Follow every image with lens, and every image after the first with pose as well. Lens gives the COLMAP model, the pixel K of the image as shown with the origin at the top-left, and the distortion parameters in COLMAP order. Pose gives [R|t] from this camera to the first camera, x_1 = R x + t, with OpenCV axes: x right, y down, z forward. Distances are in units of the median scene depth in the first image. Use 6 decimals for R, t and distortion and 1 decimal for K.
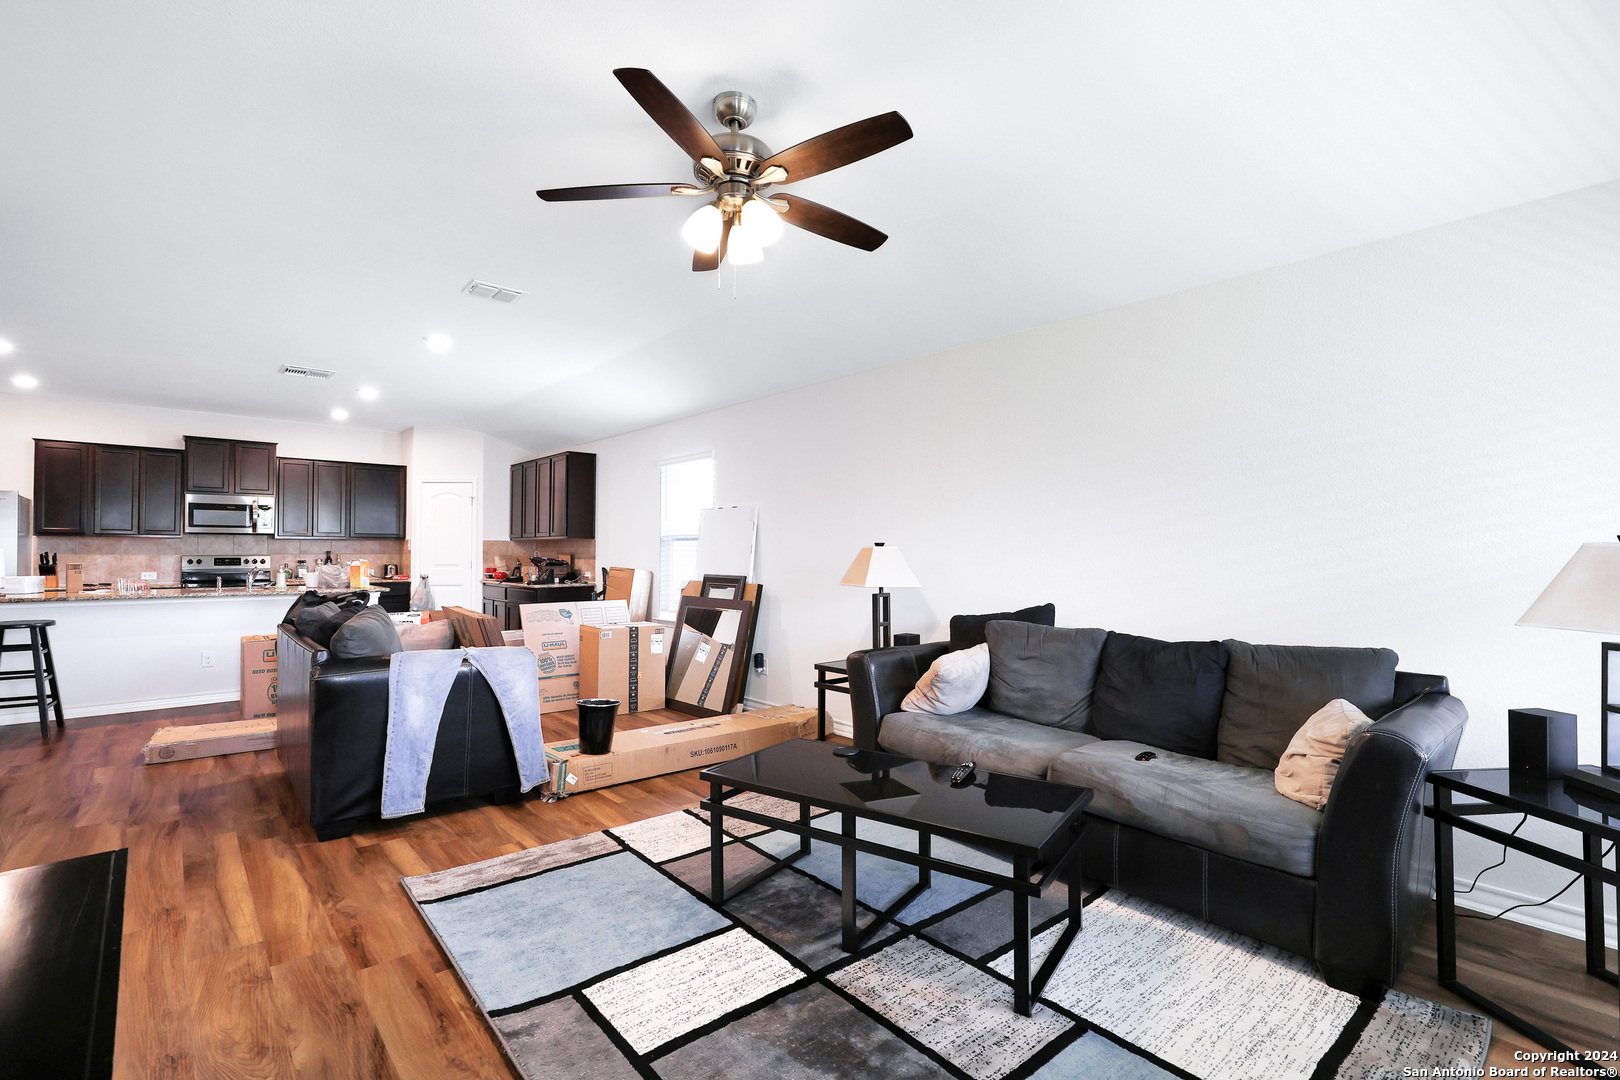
lens RADIAL K [[745.5, 0, 823.9], [0, 745.5, 541.4], [0, 0, 1]] dist [0.004834, -0.000447]
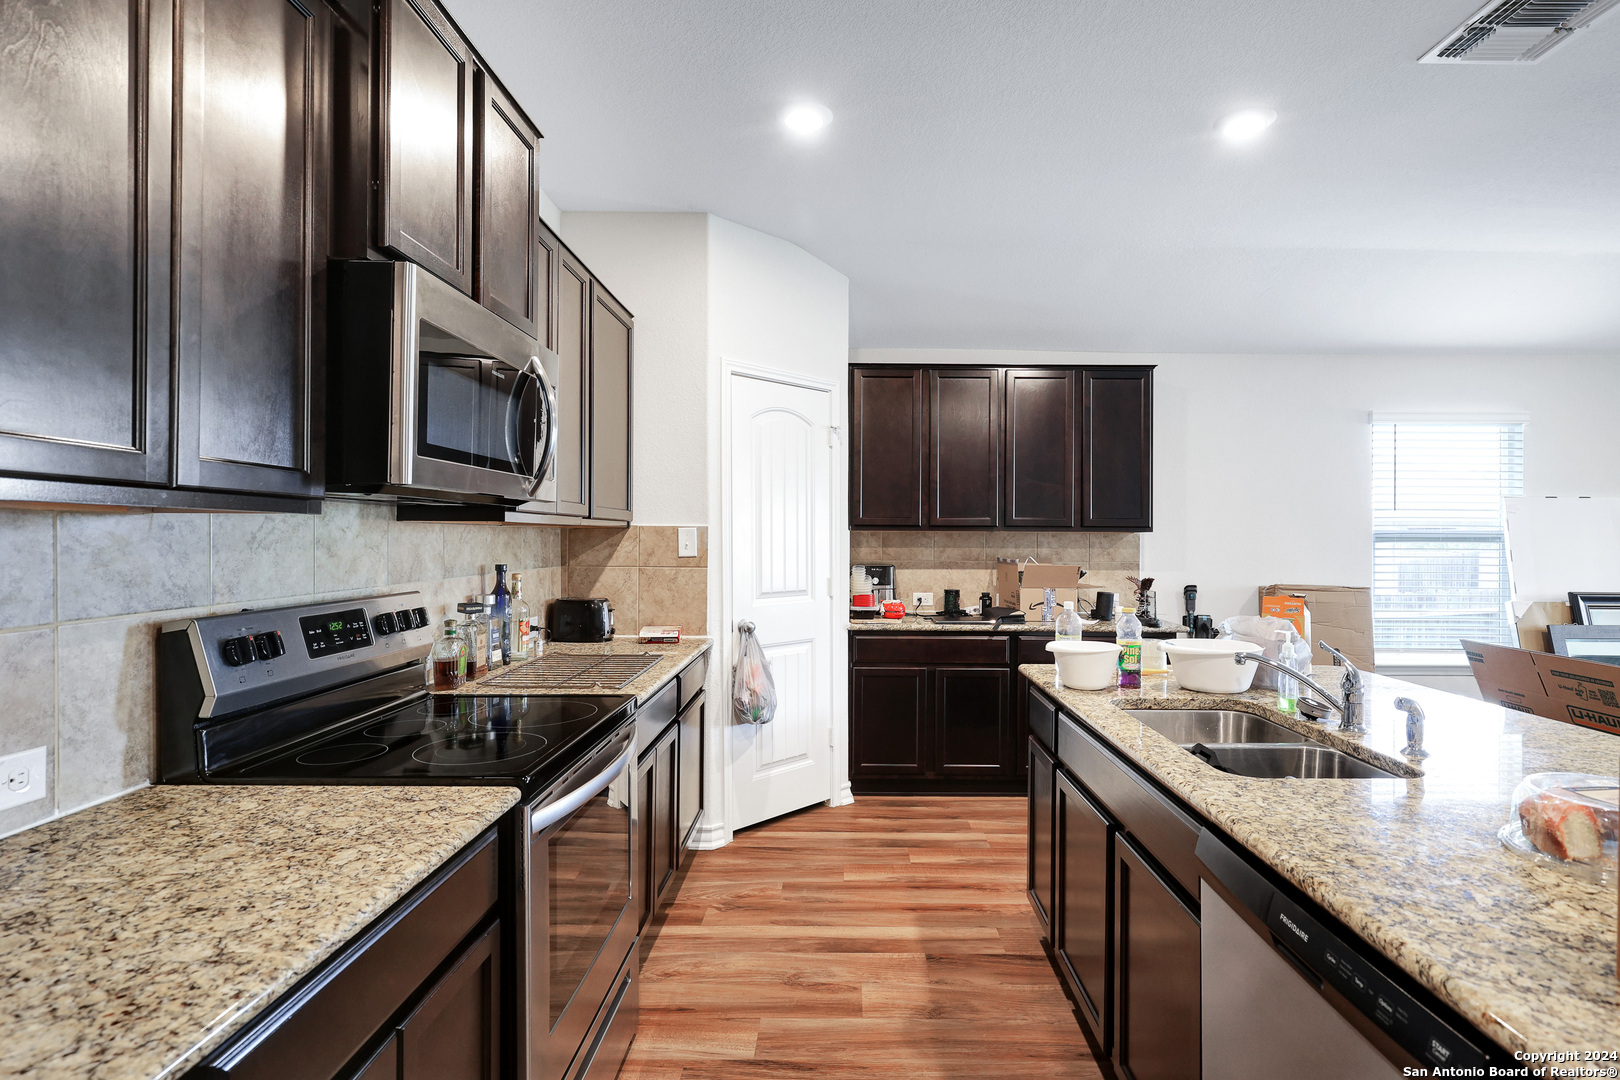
lens RADIAL K [[815.5, 0, 839.0], [0, 815.5, 539.5], [0, 0, 1]] dist [0.003693, 0.001000]
pose [[0.655807, -0.000629, 0.754928, -1.375730], [-0.017218, 0.999727, 0.015790, -0.006243], [-0.754732, -0.023354, 0.655617, 1.181173]]
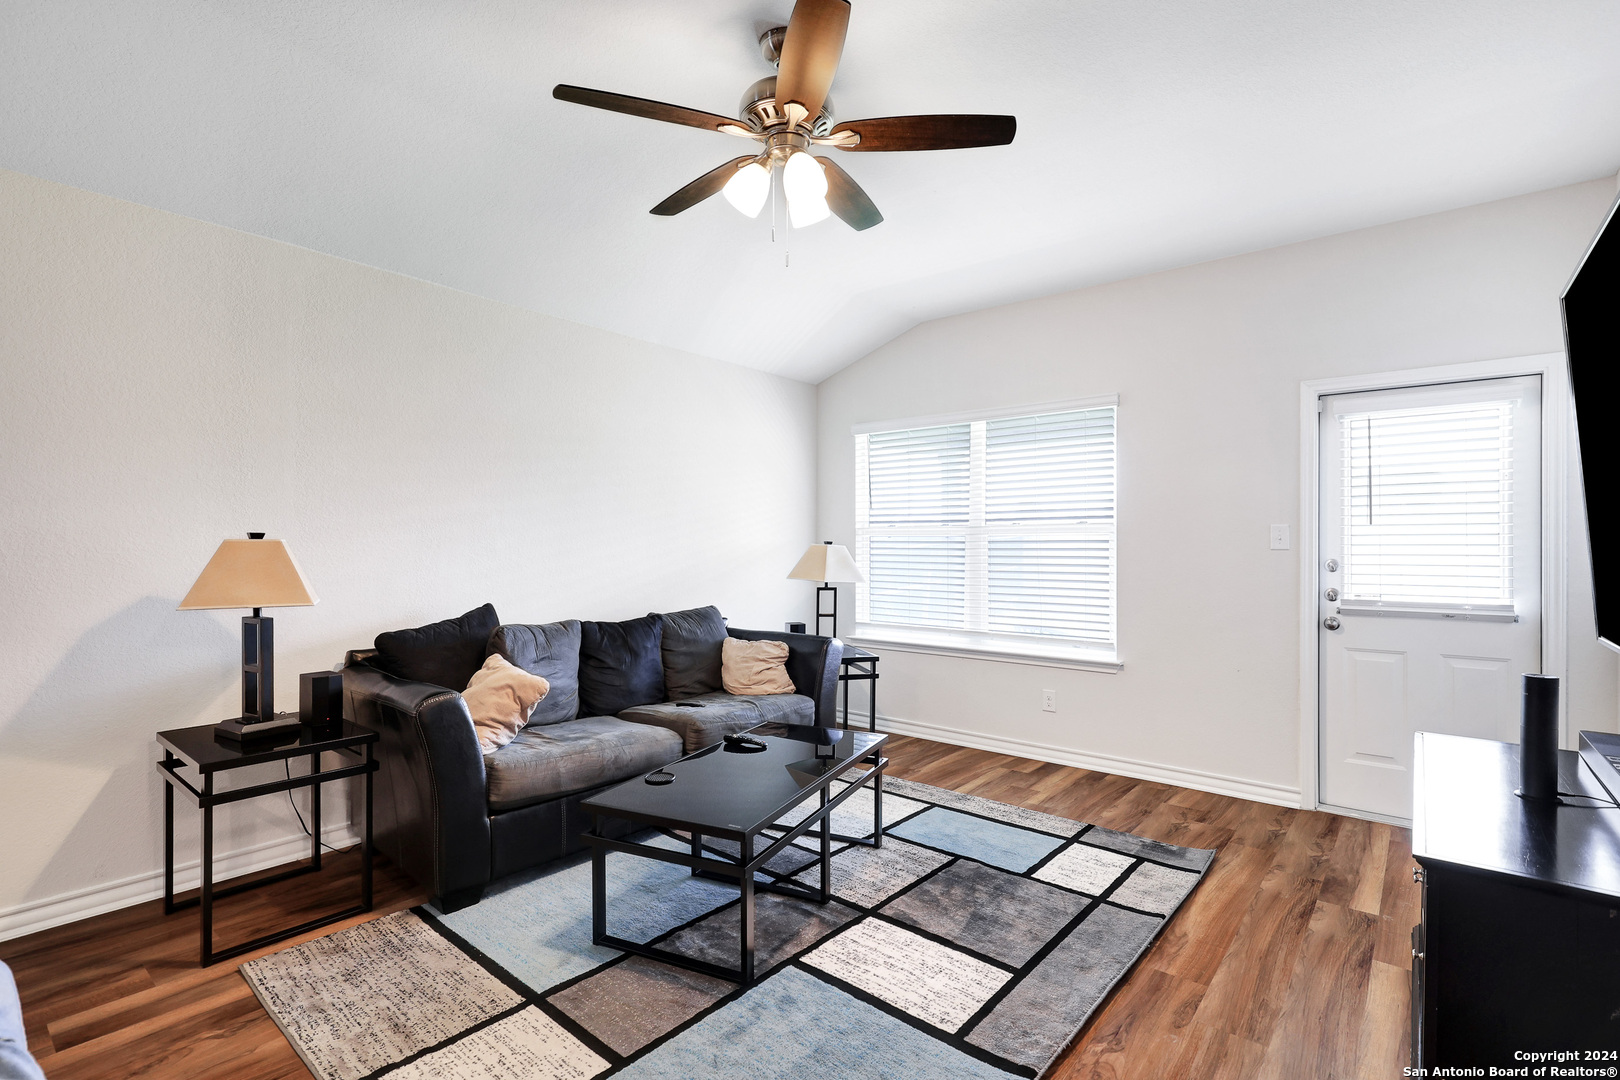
lens RADIAL K [[773.5, 0, 818.7], [0, 773.5, 541.6], [0, 0, 1]] dist [0.004284, 0.001039]
pose [[-0.178352, 0.002130, 0.983964, -0.501700], [-0.021371, 0.999753, -0.006038, 0.001989], [-0.983735, -0.022105, -0.178263, 0.546620]]
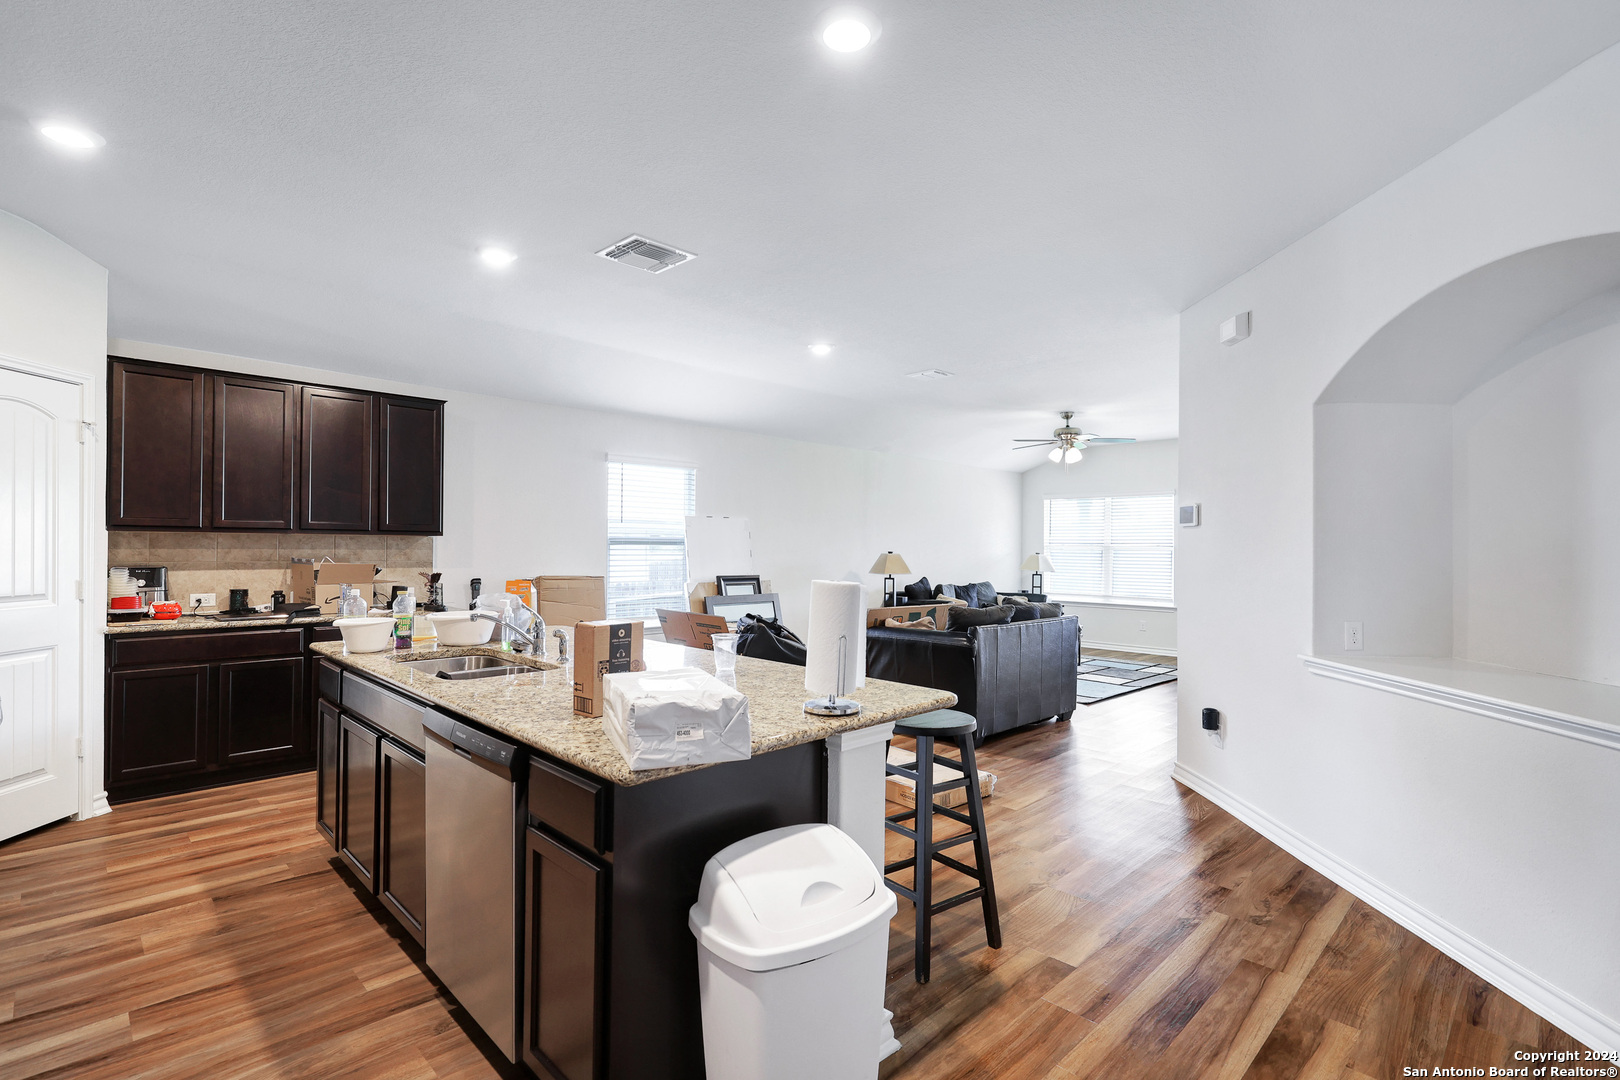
lens RADIAL K [[773.5, 0, 827.6], [0, 773.5, 541.5], [0, 0, 1]] dist [0.004284, 0.001039]
pose [[-0.078065, 0.002066, 0.996946, -1.550752], [-0.028586, 0.999582, -0.004310, -0.008955], [-0.996538, -0.028835, -0.077973, 1.076211]]
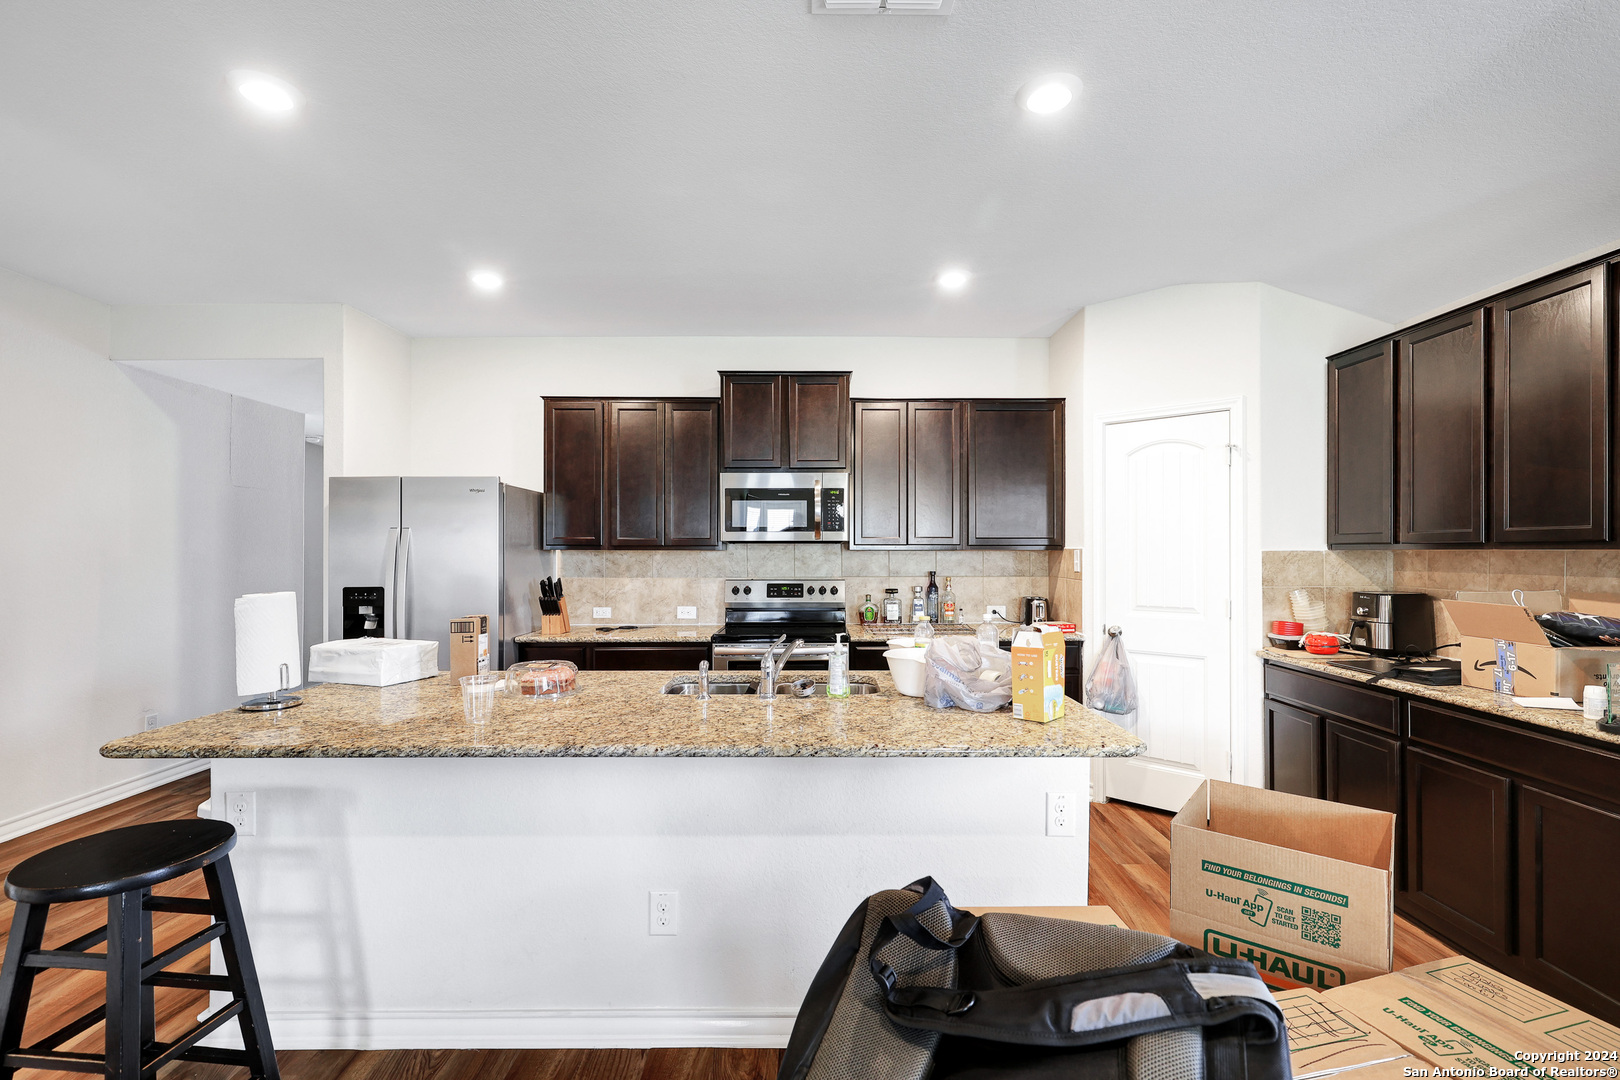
lens RADIAL K [[745.5, 0, 820.7], [0, 745.5, 547.5], [0, 0, 1]] dist [0.004834, -0.000447]
pose [[0.755736, -0.004695, -0.654860, -0.632937], [0.012443, 0.999897, 0.007191, -0.015157], [0.654758, -0.013582, 0.755716, 0.921888]]
